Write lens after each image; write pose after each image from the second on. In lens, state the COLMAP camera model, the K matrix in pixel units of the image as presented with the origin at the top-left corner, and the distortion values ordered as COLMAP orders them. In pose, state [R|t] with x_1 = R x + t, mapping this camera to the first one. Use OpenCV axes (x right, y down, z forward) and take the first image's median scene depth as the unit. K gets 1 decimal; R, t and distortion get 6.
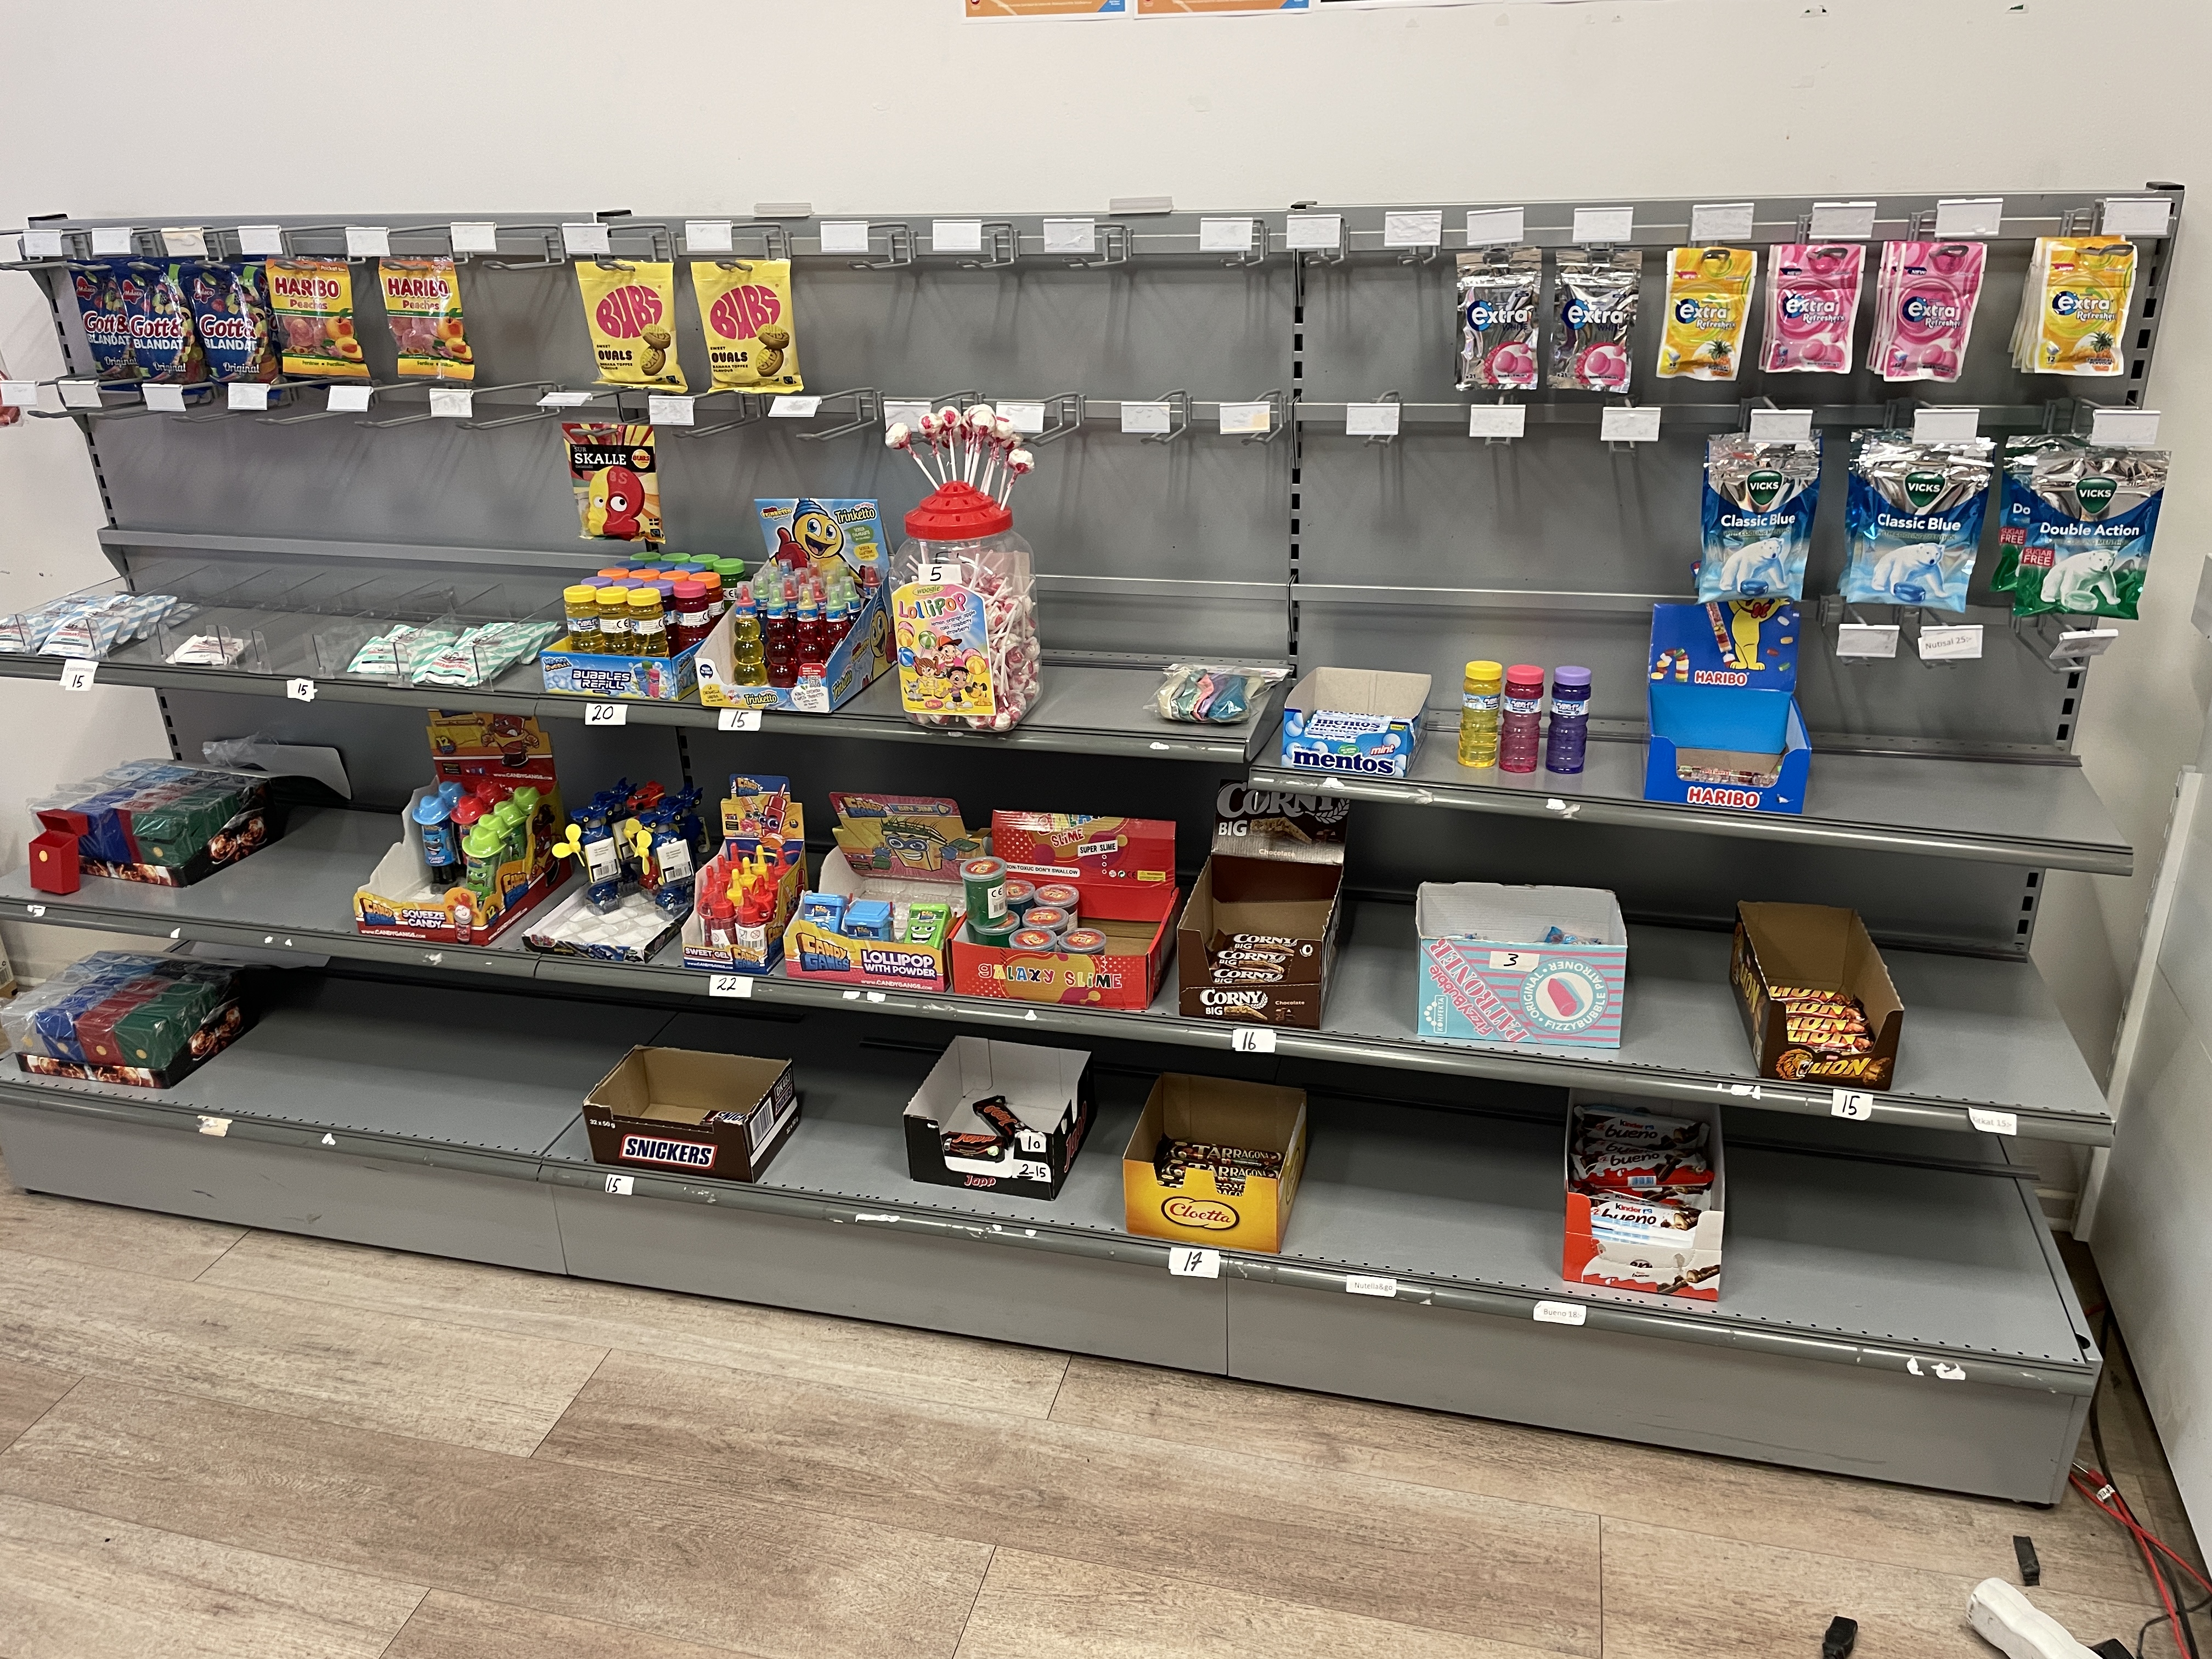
lens RADIAL K [[1668.7, 0, 1099.9], [0, 1668.7, 798.6], [0, 0, 1]] dist [0.085003, -0.121415]
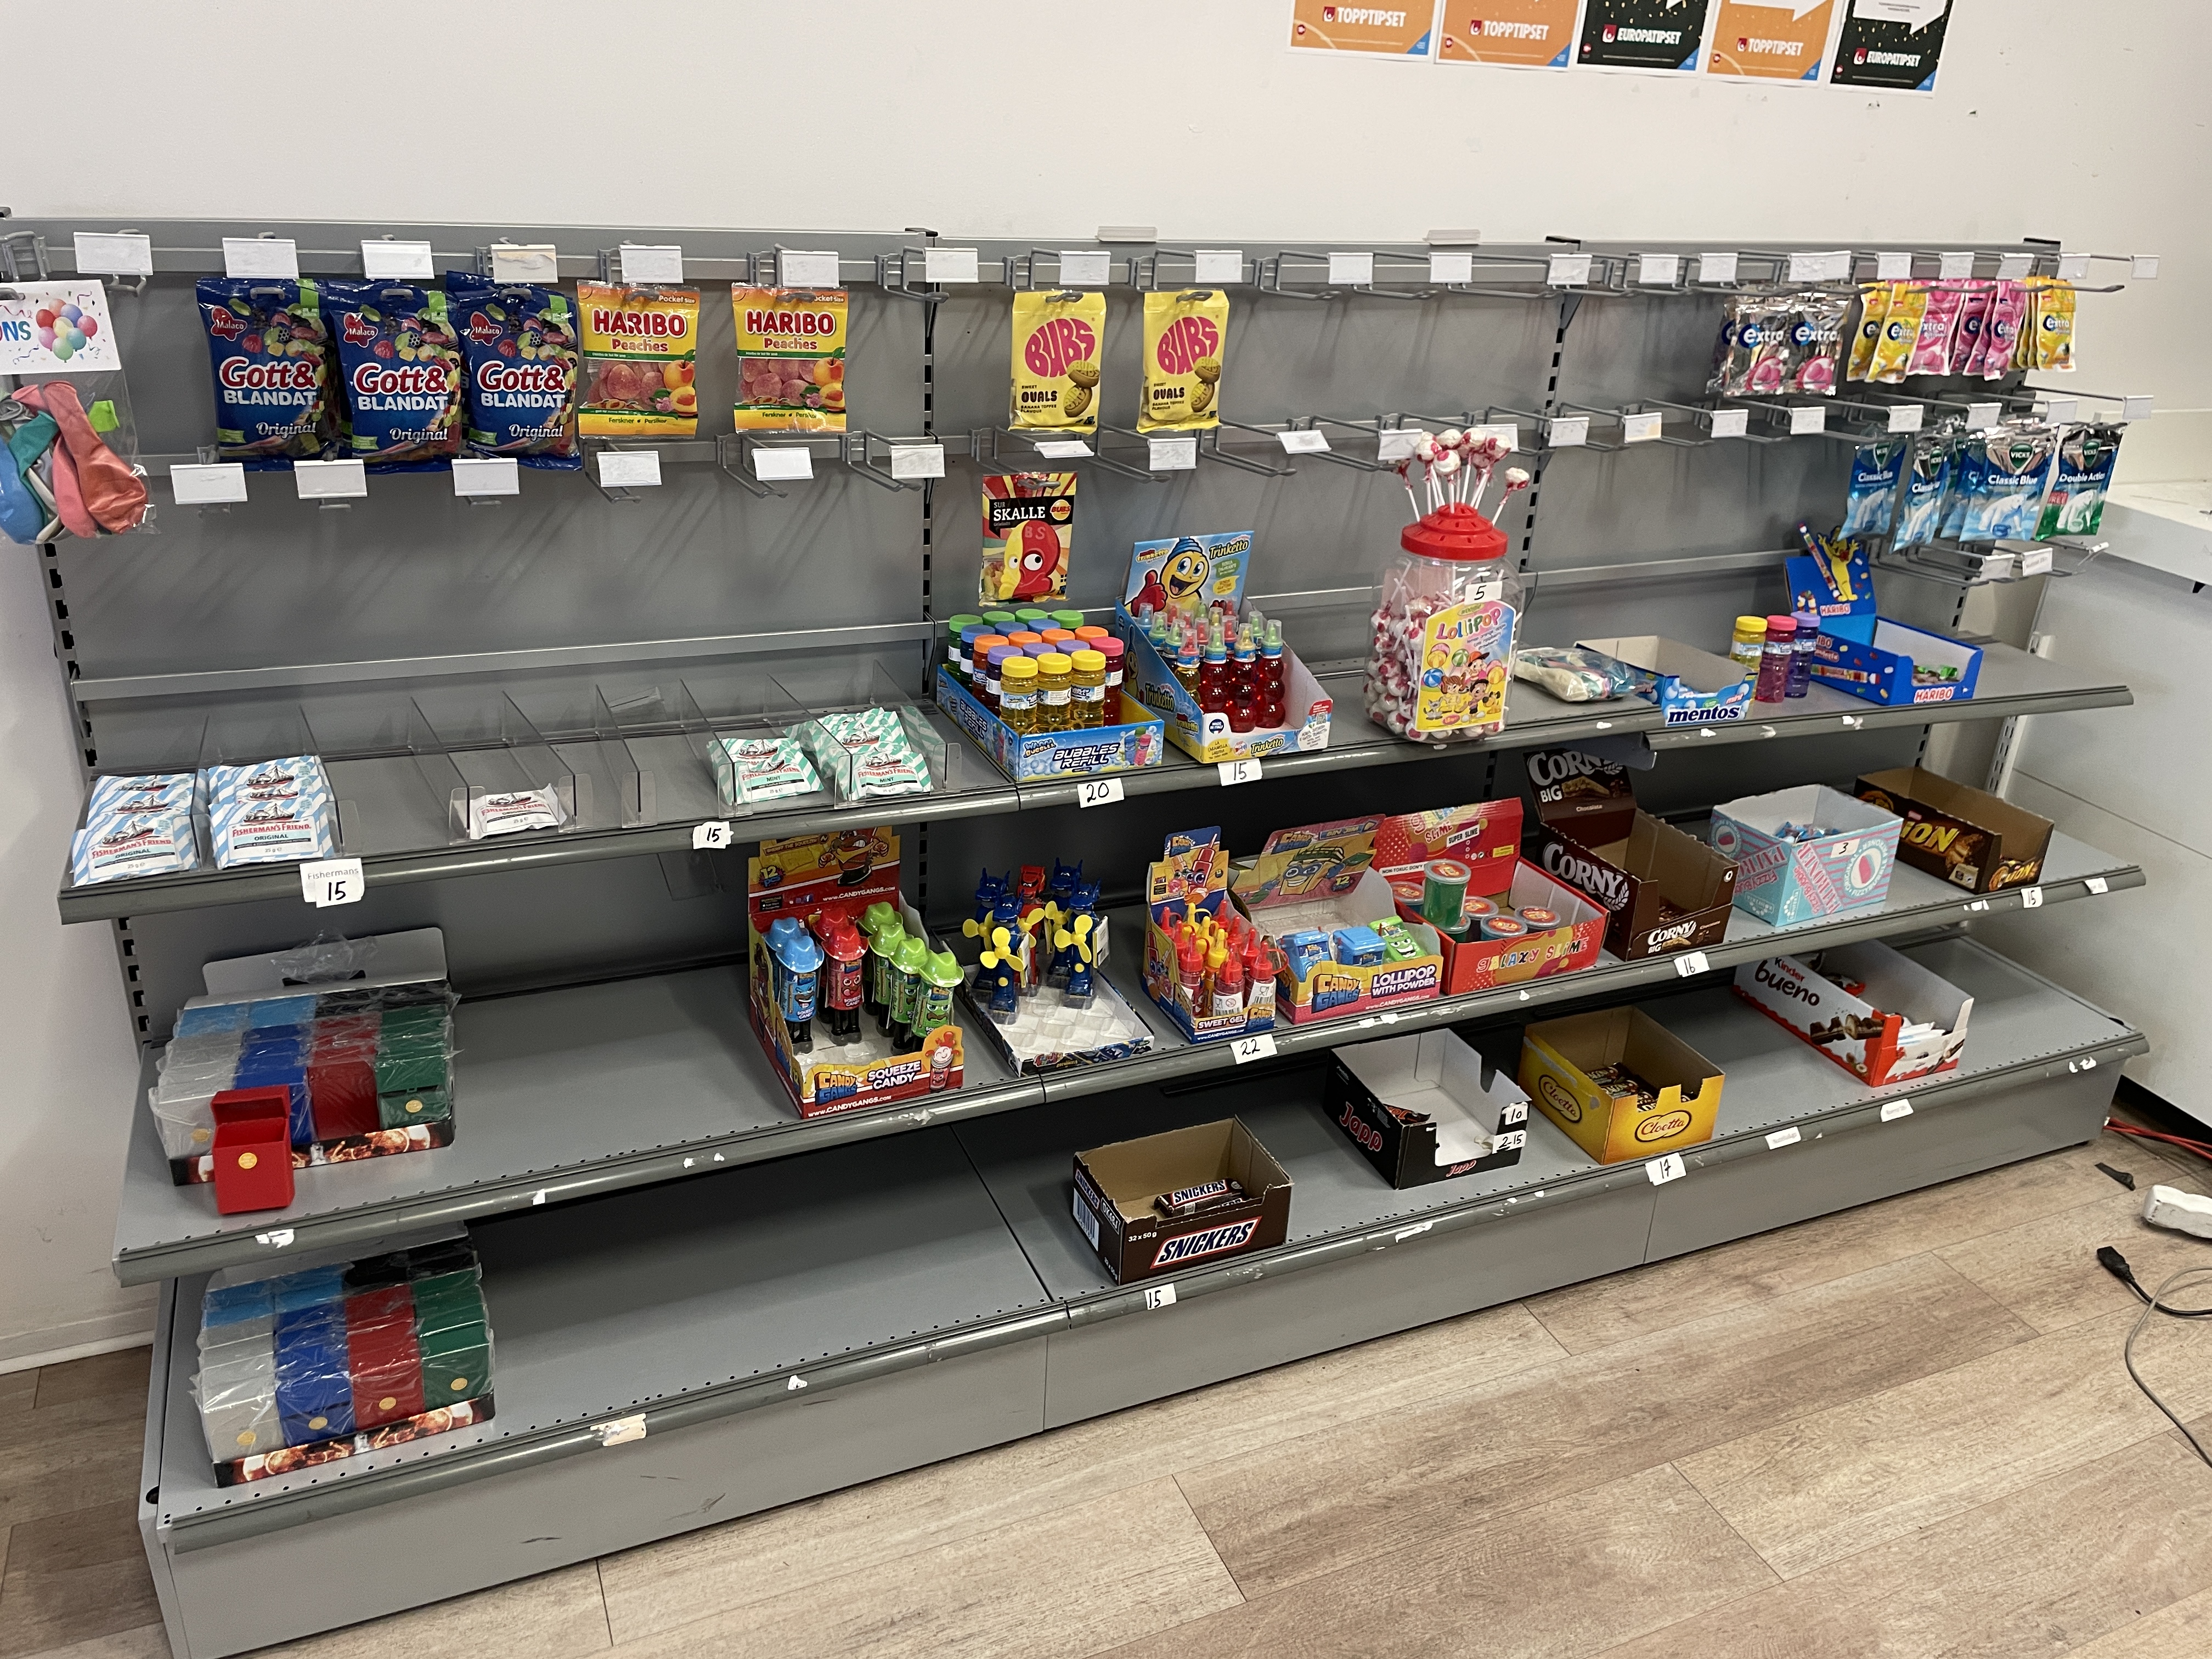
lens RADIAL K [[1686.2, 0, 1068.5], [0, 1686.2, 798.5], [0, 0, 1]] dist [0.091633, -0.131266]
pose [[0.785108, -0.177619, 0.593344, -0.847949], [0.173995, 0.982669, 0.063935, -0.108145], [-0.594416, 0.053043, 0.802406, 0.280129]]
